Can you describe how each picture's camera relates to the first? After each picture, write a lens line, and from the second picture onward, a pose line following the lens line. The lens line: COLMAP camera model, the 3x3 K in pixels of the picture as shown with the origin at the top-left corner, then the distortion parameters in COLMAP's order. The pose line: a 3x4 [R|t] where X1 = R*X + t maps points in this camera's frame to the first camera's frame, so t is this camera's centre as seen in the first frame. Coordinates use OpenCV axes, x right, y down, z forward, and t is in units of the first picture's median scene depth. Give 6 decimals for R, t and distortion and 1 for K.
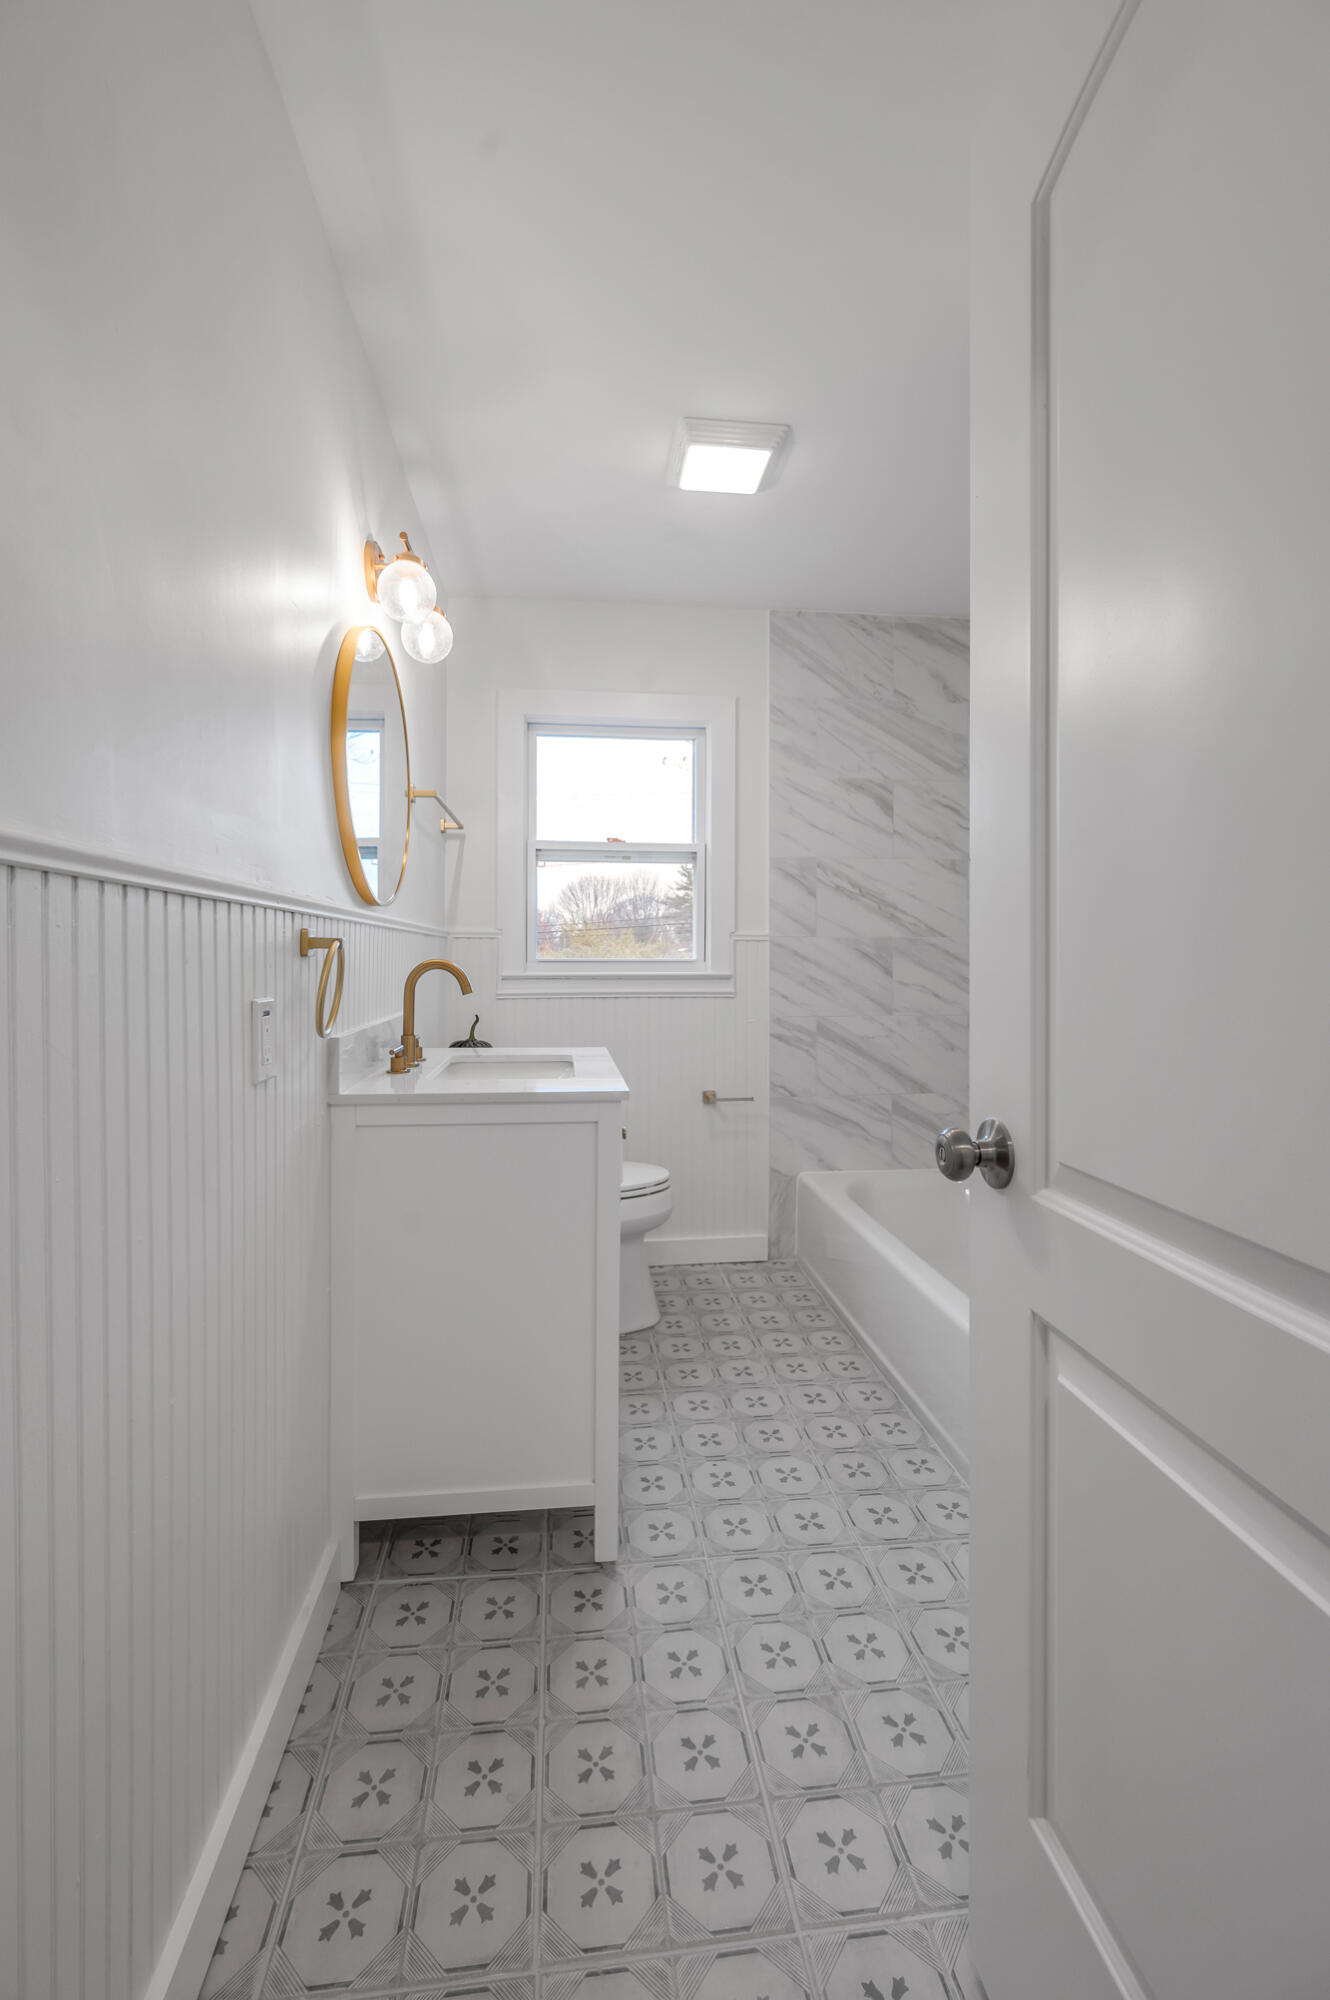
lens RADIAL K [[882.3, 0, 650.7], [0, 882.3, 1006.8], [0, 0, 1]] dist [-0.001862, 0.000092]
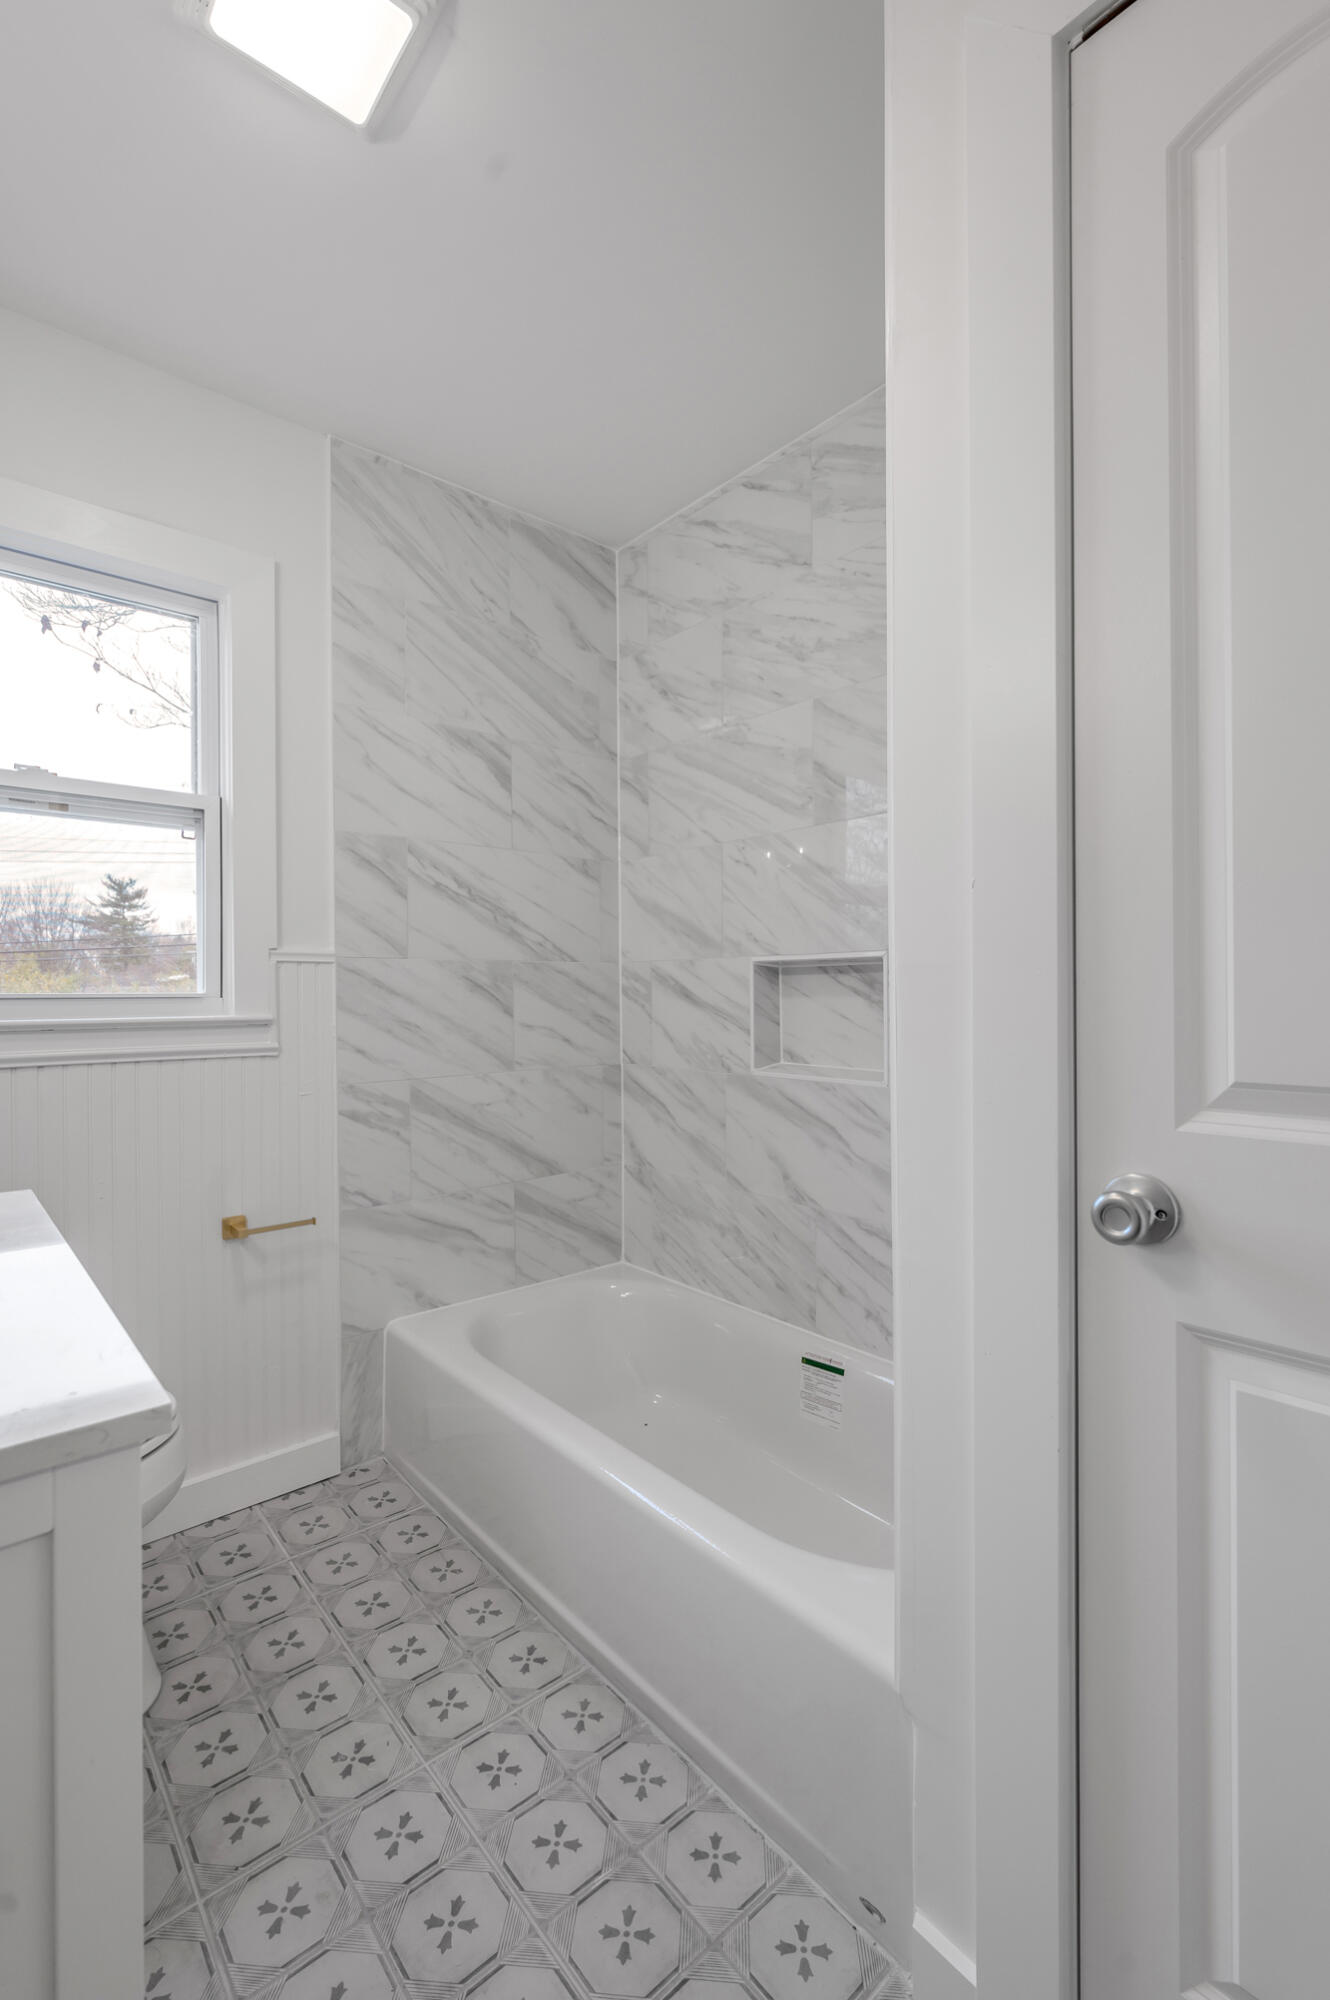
lens RADIAL K [[882.3, 0, 650.7], [0, 882.3, 1006.8], [0, 0, 1]] dist [-0.001862, 0.000092]
pose [[0.826013, -0.014066, 0.563476, -0.034357], [0.036737, 0.998906, -0.028918, -0.017510], [-0.562453, 0.044587, 0.825626, 0.356584]]
